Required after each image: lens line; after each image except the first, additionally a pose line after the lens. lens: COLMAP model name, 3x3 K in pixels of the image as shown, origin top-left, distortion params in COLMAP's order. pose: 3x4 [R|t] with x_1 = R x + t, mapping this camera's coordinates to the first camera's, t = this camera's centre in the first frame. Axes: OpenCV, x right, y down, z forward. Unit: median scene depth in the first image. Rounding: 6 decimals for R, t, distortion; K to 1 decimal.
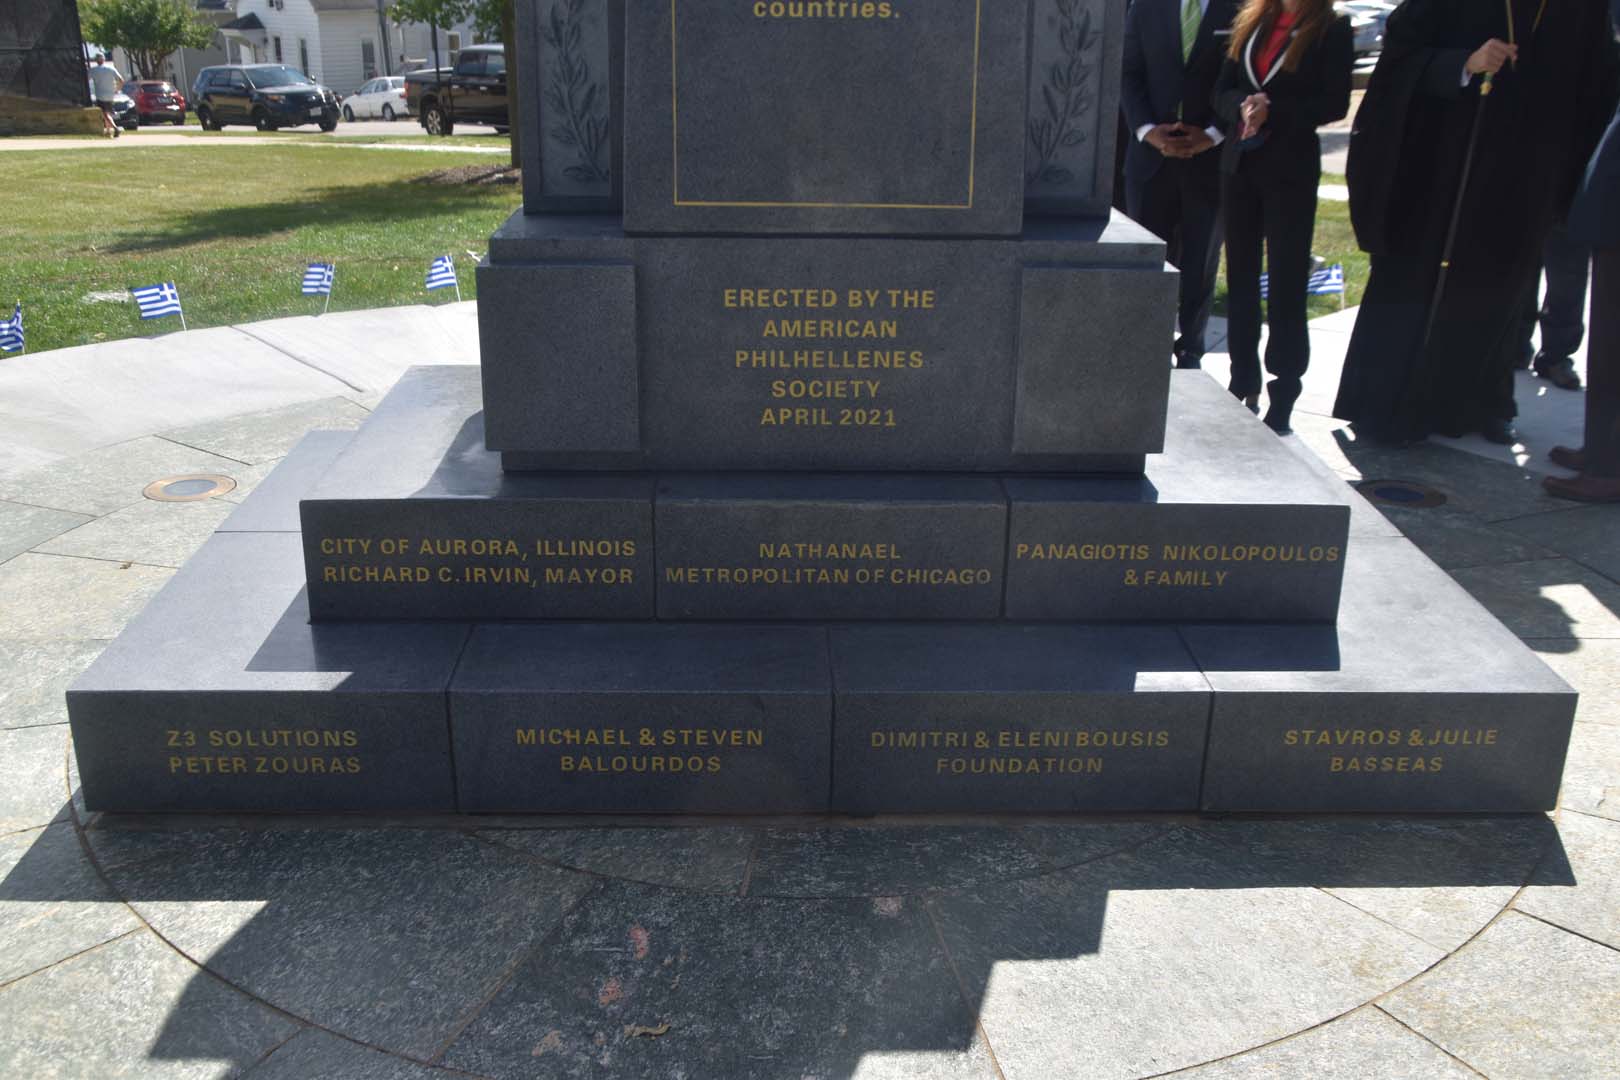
lens RADIAL K [[1581.9, 0, 810.0], [0, 1581.9, 540.0], [0, 0, 1]] dist [-0.103481, 0.180371]
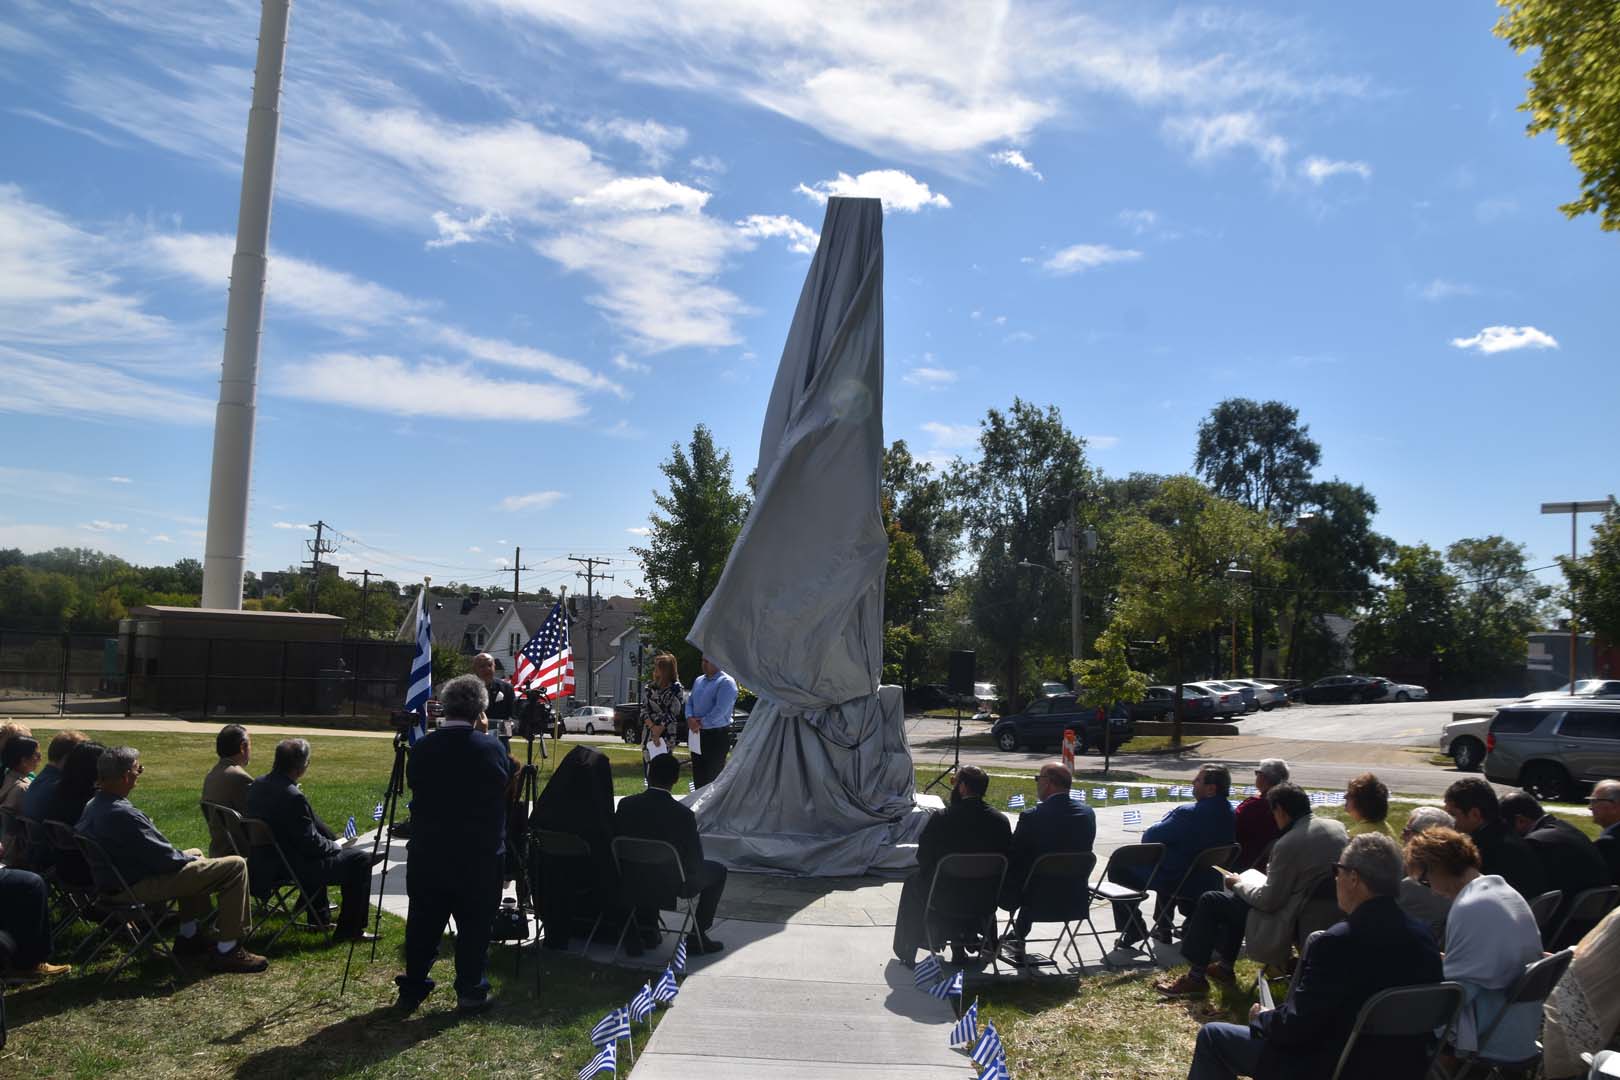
lens RADIAL K [[1332.3, 0, 816.1], [0, 1332.3, 538.3], [0, 0, 1]] dist [-0.150870, 0.146707]
pose [[0.997843, 0.030569, -0.058095, 0.026252], [-0.051672, 0.911577, -0.407870, 0.129961], [0.040490, 0.409992, 0.911190, -0.436800]]
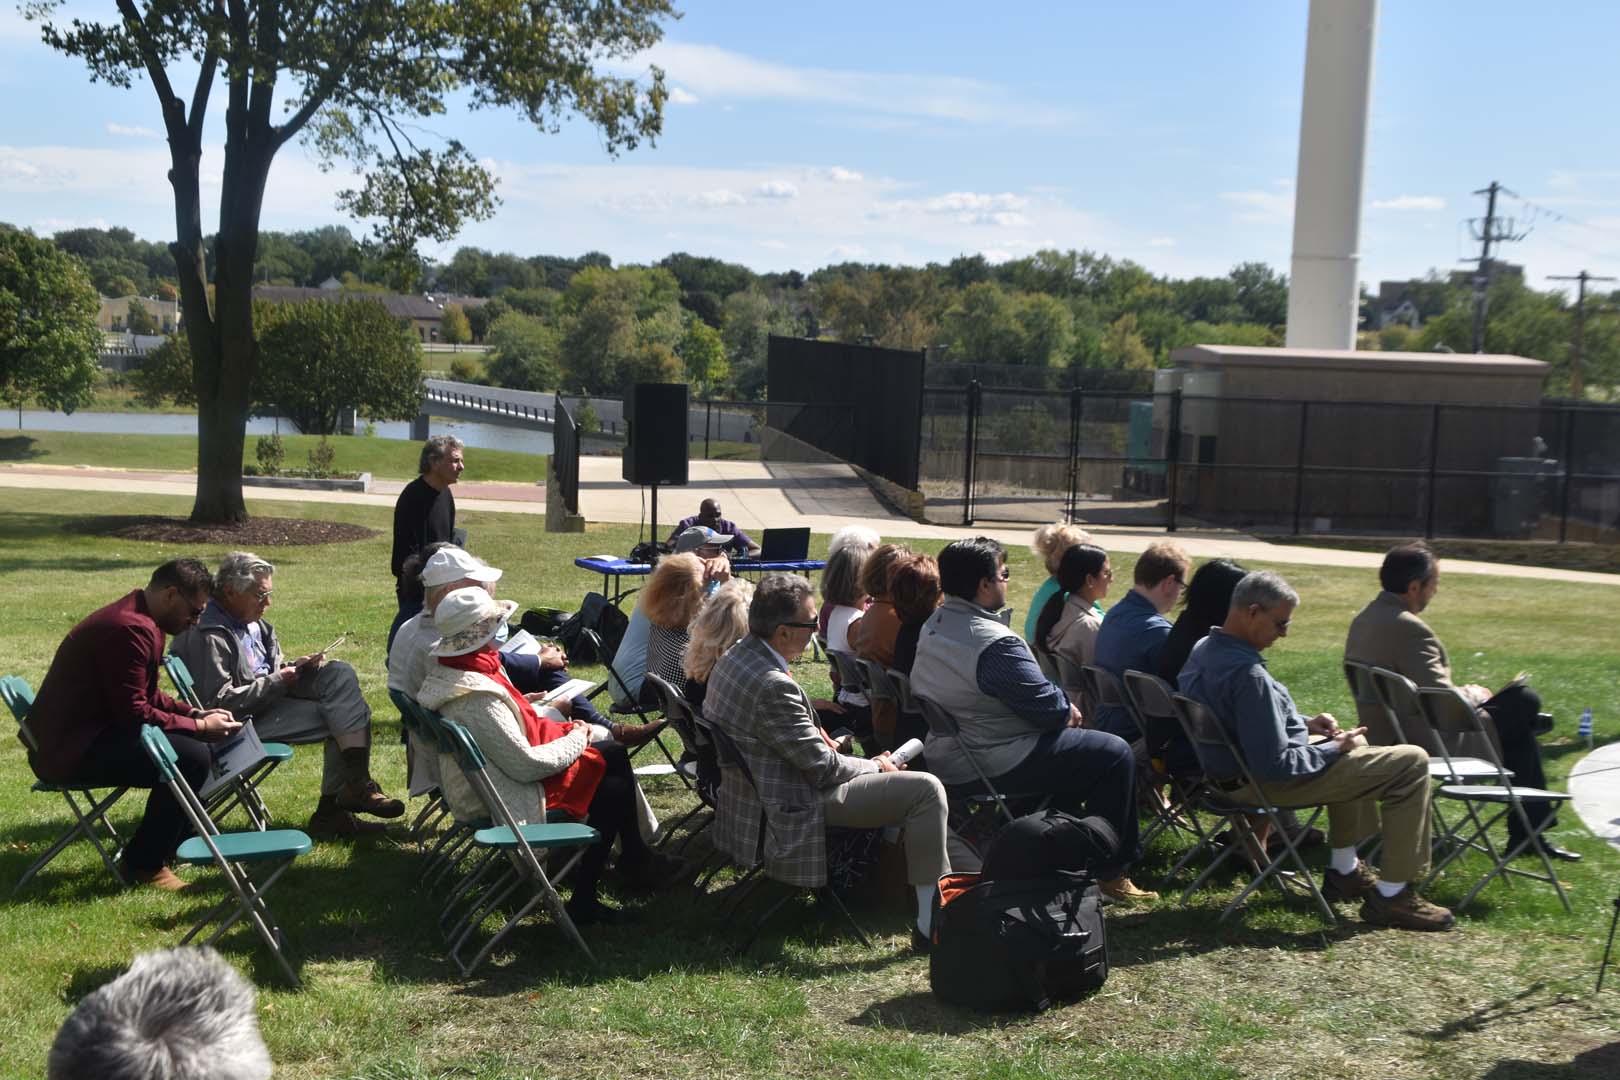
lens RADIAL K [[2461.8, 0, 740.3], [0, 2461.8, 564.5], [0, 0, 1]] dist [0.090447, 0.115059]
pose [[0.759325, 0.084089, -0.645255, 0.031201], [-0.252296, 0.952092, -0.172822, 0.145043], [0.599810, 0.294024, 0.744163, -0.474970]]
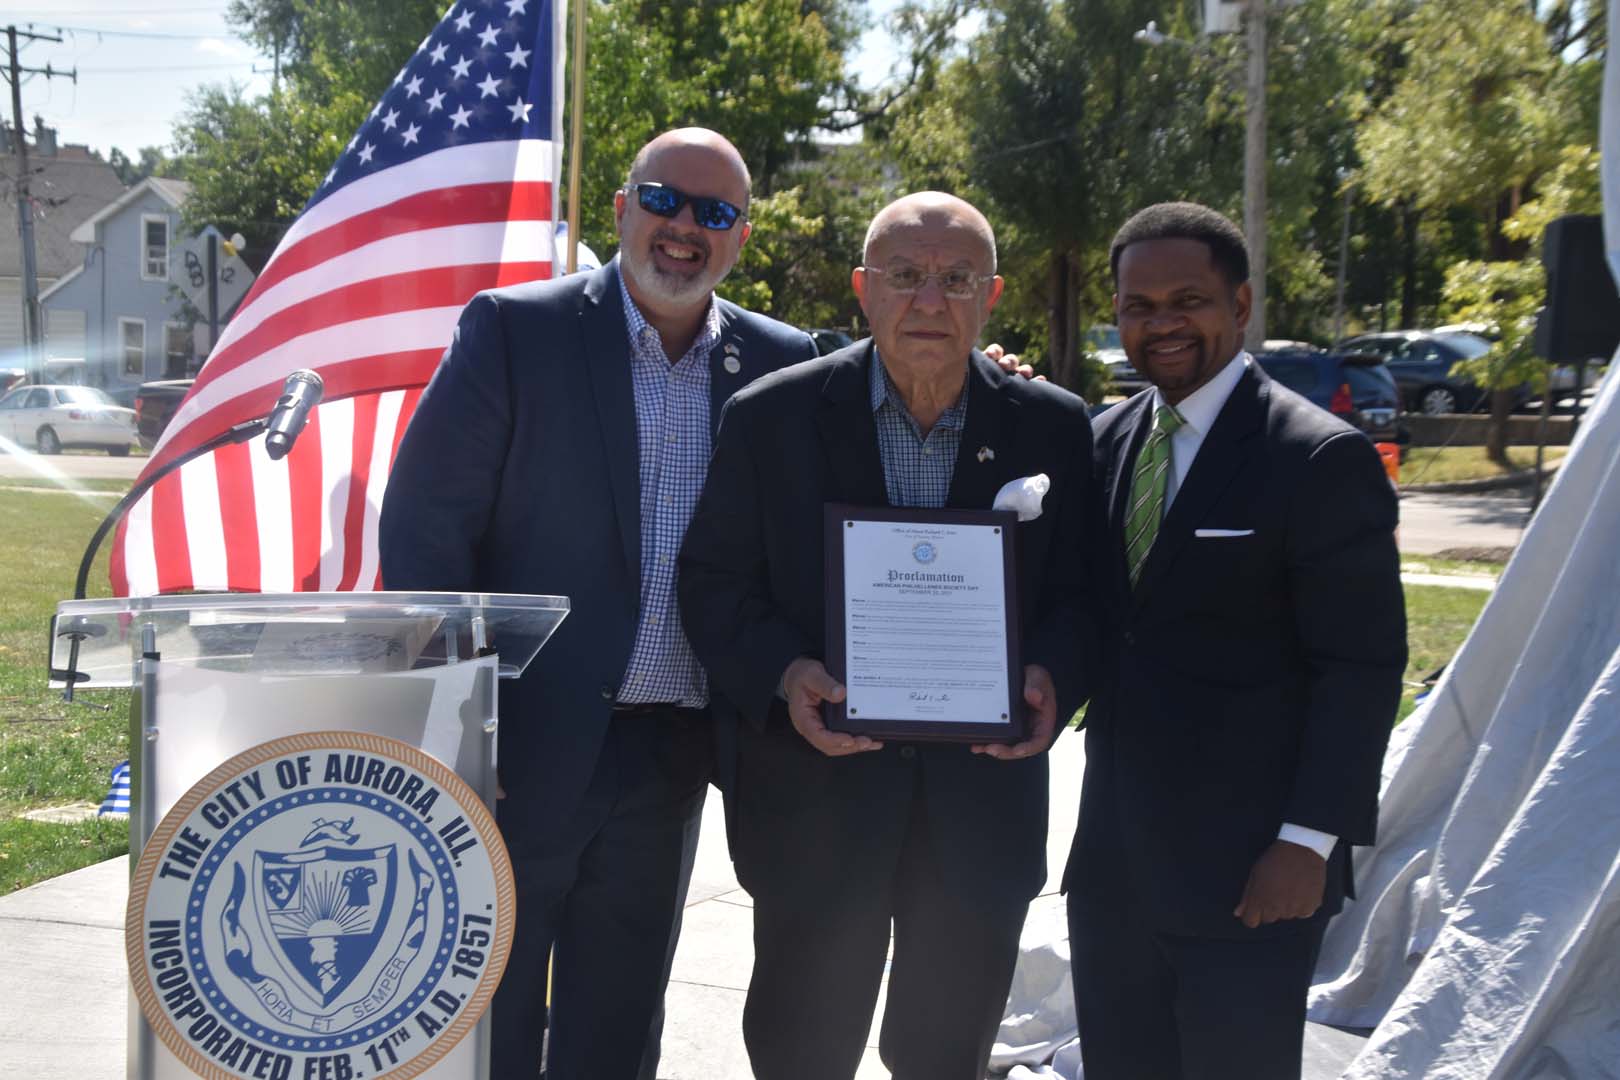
lens RADIAL K [[2565.1, 0, 807.2], [0, 2565.1, 563.5], [0, 0, 1]] dist [0.062524, 0.623095]
pose [[0.994954, 0.022173, 0.097849, -0.135039], [0.000113, 0.975026, -0.222092, 0.013149], [-0.100330, 0.220982, 0.970103, -0.061076]]
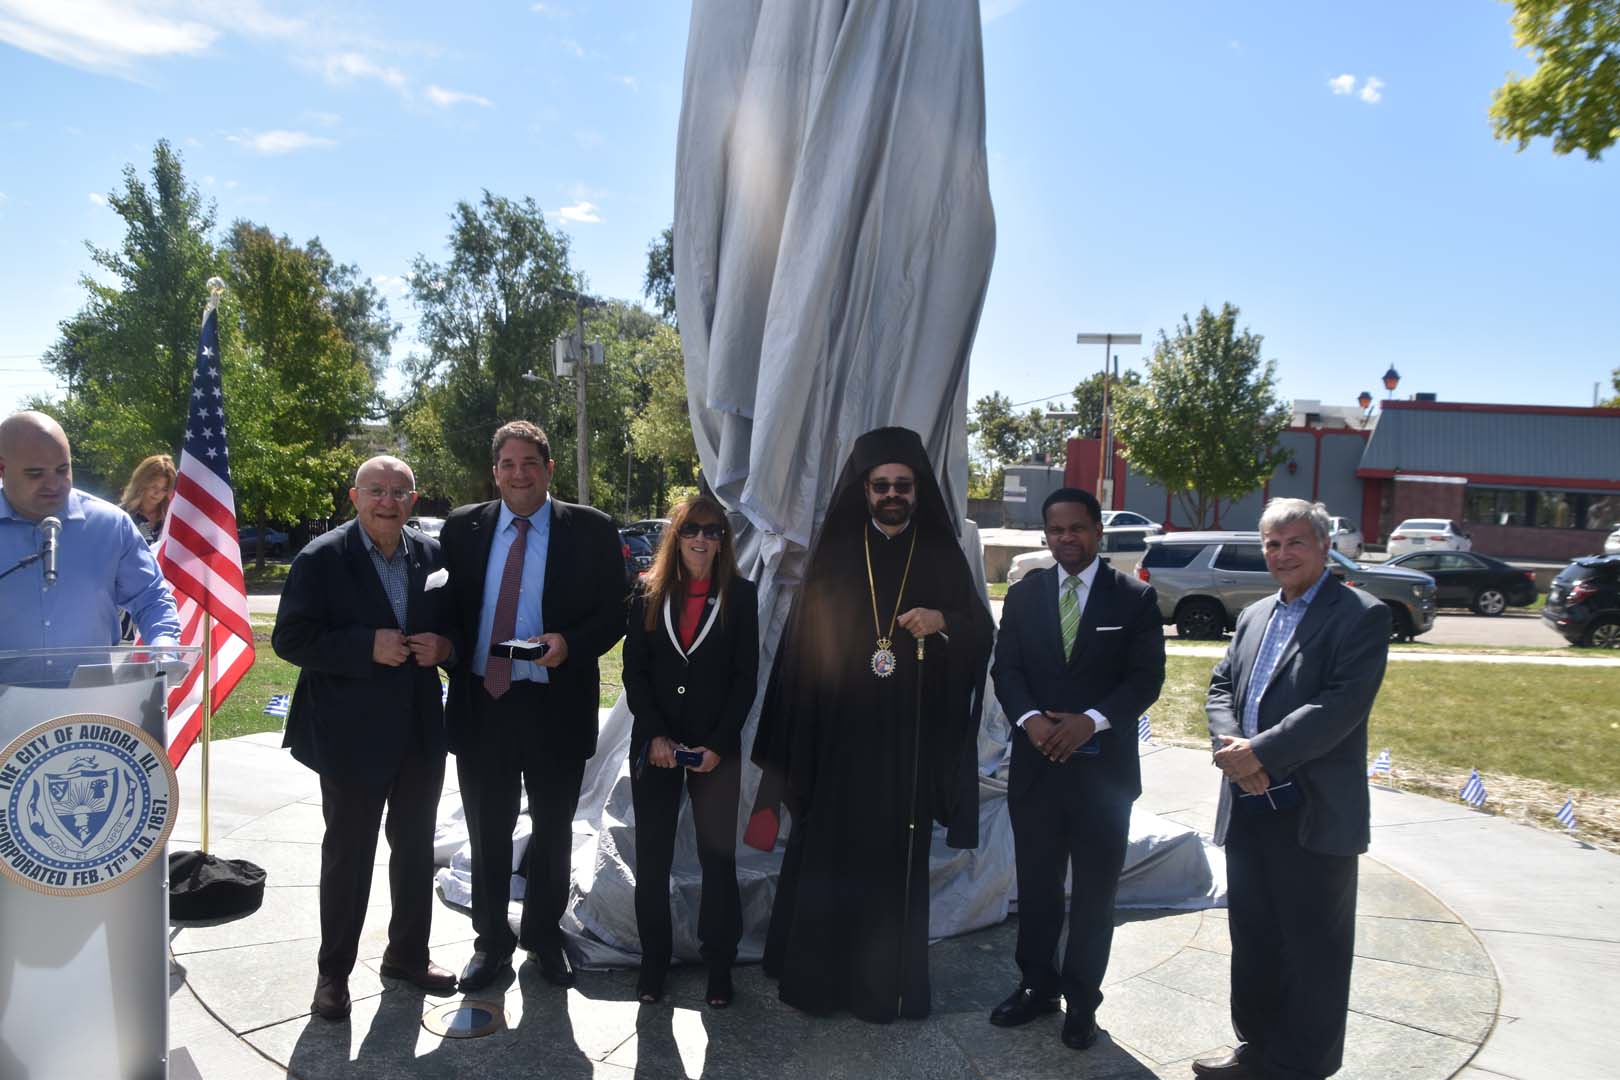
lens RADIAL K [[1285.7, 0, 806.8], [0, 1285.7, 555.3], [0, 0, 1]] dist [-0.167769, 0.133750]
pose [[0.907448, 0.011353, 0.420011, -0.130659], [0.109868, 0.958443, -0.263280, 0.020239], [-0.405546, 0.285058, 0.868490, -0.082739]]
